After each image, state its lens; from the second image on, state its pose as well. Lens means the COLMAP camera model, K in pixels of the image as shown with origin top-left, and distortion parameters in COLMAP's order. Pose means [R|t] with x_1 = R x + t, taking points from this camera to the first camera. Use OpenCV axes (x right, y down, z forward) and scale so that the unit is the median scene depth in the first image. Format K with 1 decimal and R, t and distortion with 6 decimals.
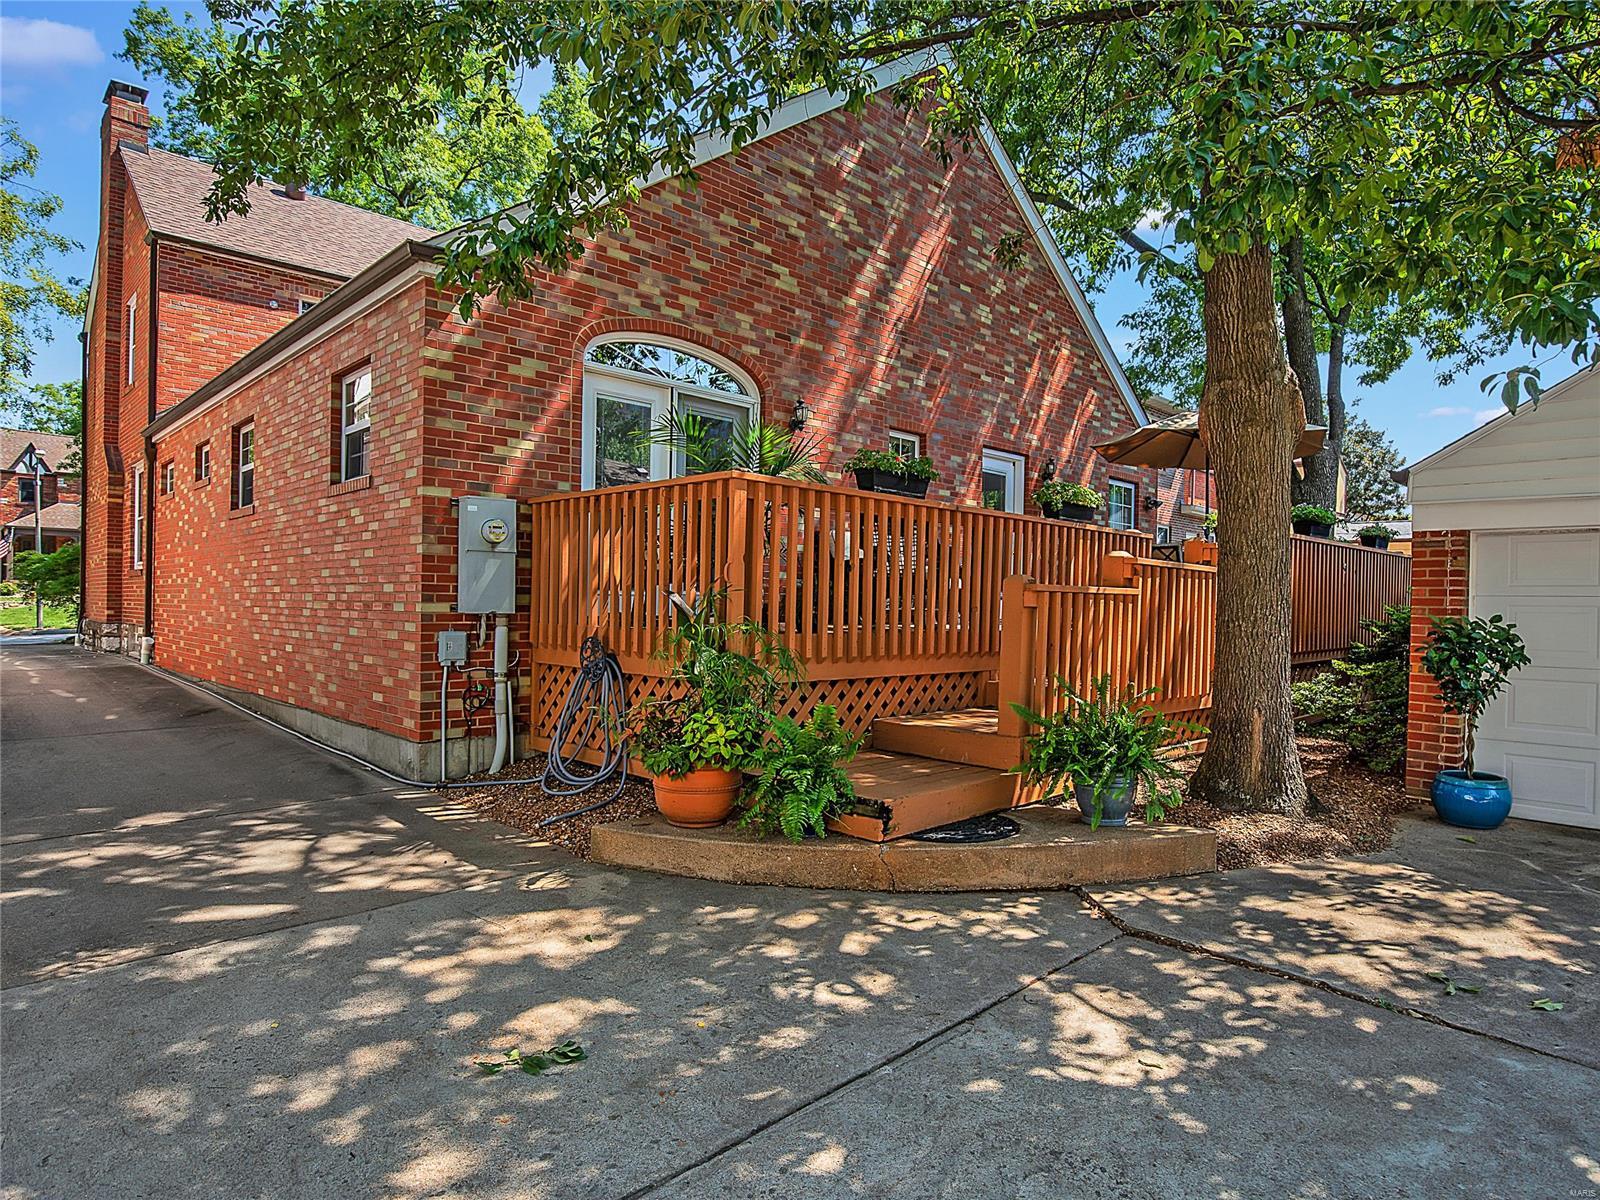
lens RADIAL K [[908.0, 0, 811.6], [0, 908.0, 602.9], [0, 0, 1]] dist [-0.021826, -0.000353]
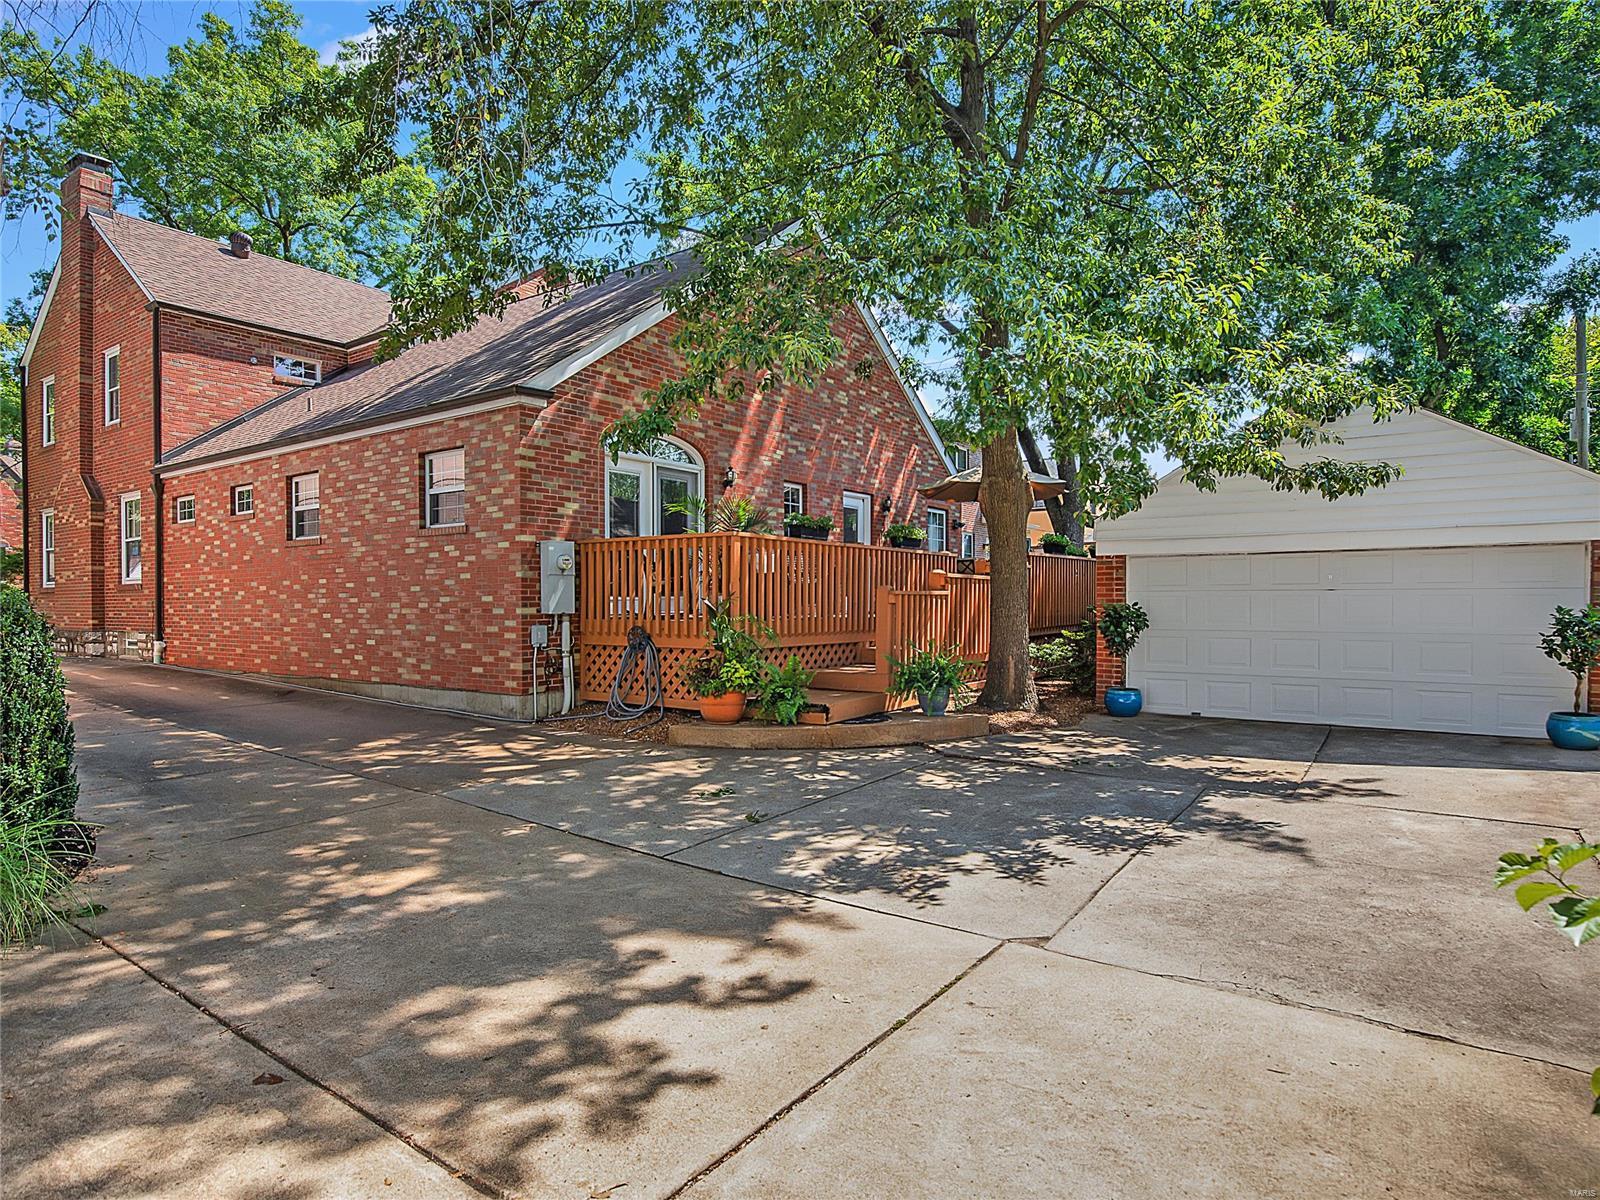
lens RADIAL K [[908.0, 0, 792.9], [0, 908.0, 600.1], [0, 0, 1]] dist [-0.021826, -0.000353]
pose [[0.984705, -0.019994, 0.173079, -0.222517], [0.019502, 0.999799, 0.004544, -0.011271], [-0.173136, -0.001100, 0.984897, -0.628641]]
